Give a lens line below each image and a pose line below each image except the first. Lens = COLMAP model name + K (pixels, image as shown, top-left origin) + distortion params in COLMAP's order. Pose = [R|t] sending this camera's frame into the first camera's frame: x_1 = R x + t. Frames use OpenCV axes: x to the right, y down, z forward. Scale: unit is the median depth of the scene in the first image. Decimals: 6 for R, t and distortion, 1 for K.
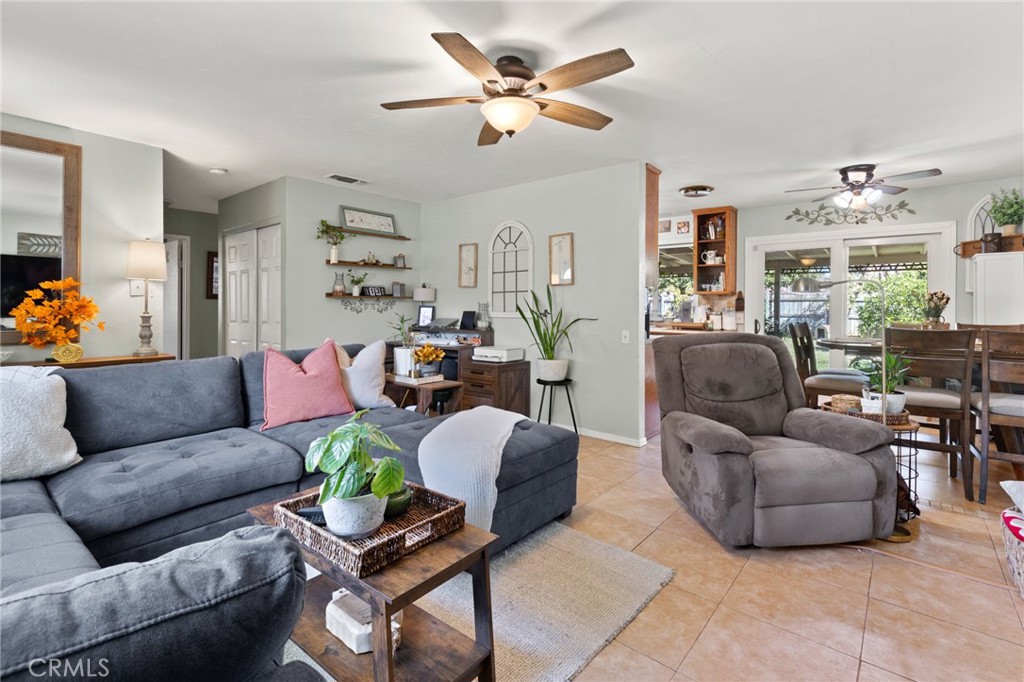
lens RADIAL K [[470.7, 0, 513.1], [0, 470.7, 313.2], [0, 0, 1]] dist [0.001552, 0.000114]
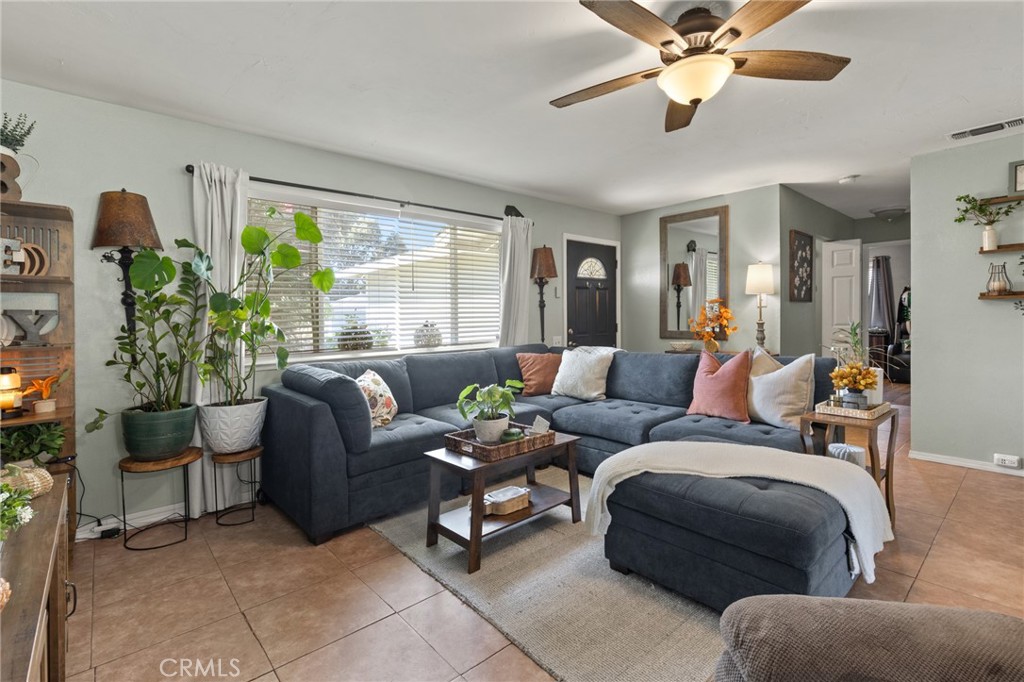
lens RADIAL K [[469.9, 0, 516.6], [0, 469.9, 320.2], [0, 0, 1]] dist [-0.001549, -0.000204]
pose [[-0.149723, 0.002665, -0.988724, 0.519583], [-0.002486, 0.999992, 0.003072, -0.002624], [0.988725, 0.002917, -0.149715, 0.497949]]
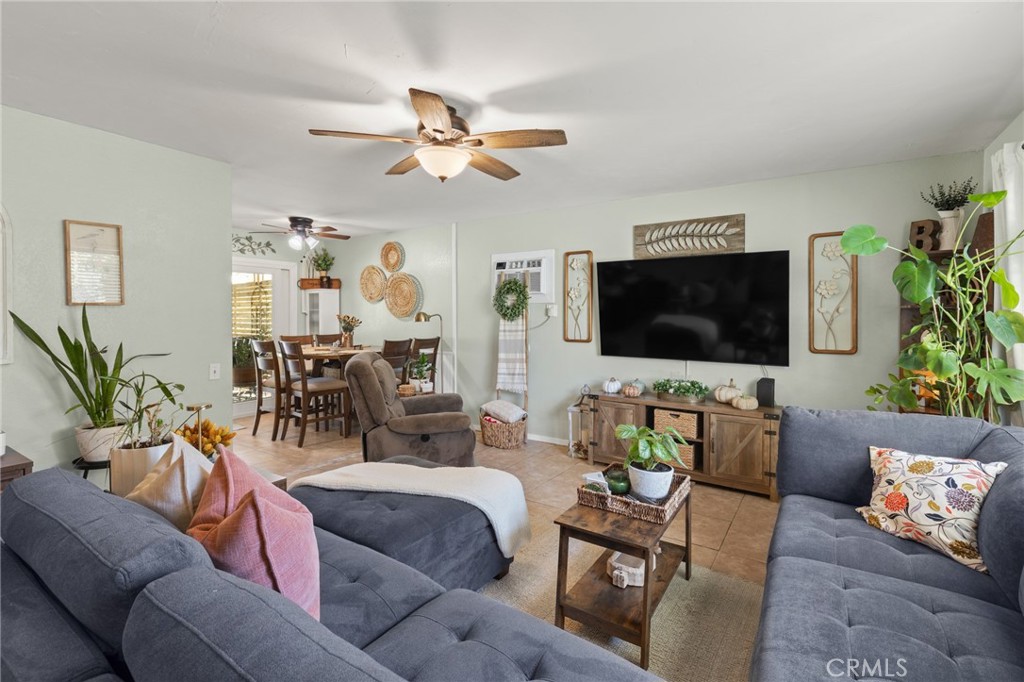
lens RADIAL K [[470.7, 0, 513.1], [0, 470.7, 313.2], [0, 0, 1]] dist [0.001552, 0.000114]
pose [[-0.113321, -0.006501, 0.993537, -0.655478], [0.012397, 0.999891, 0.007956, -0.052557], [-0.993481, 0.013219, -0.113228, 0.590918]]
